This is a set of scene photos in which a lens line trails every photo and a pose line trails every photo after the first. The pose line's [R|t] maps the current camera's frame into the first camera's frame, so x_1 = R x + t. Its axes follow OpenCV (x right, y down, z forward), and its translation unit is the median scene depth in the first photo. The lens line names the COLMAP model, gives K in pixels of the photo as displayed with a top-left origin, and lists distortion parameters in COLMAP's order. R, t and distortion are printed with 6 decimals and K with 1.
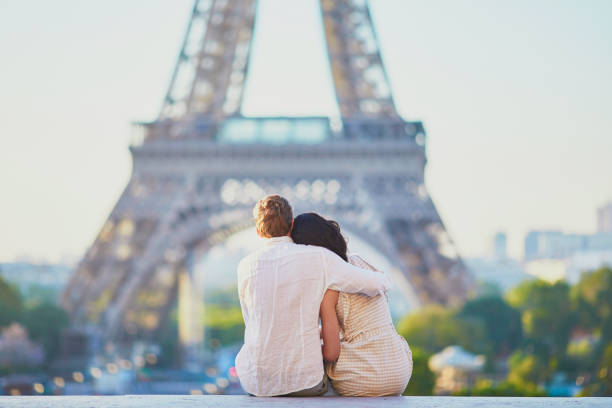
lens RADIAL K [[4381.4, 0, 300.1], [0, 4381.4, 227.2], [0, 0, 1]] dist [1.515839, 0.000000]
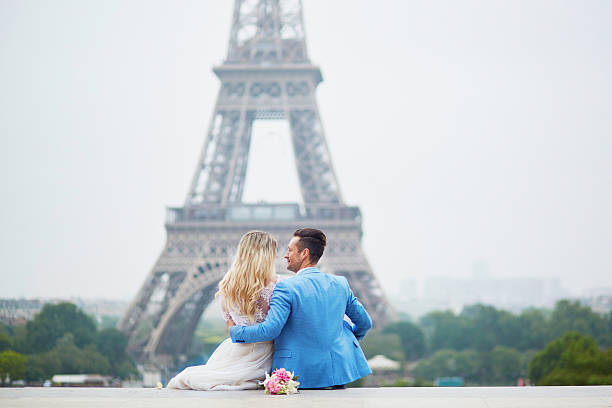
lens RADIAL K [[4381.4, 0, 307.9], [0, 4381.4, 206.2], [0, 0, 1]] dist [1.515839, 0.000000]
pose [[0.999949, -0.002818, 0.009697, -0.004563], [0.003031, 0.999754, -0.021983, 0.008815], [-0.009633, 0.022011, 0.999711, -0.518674]]
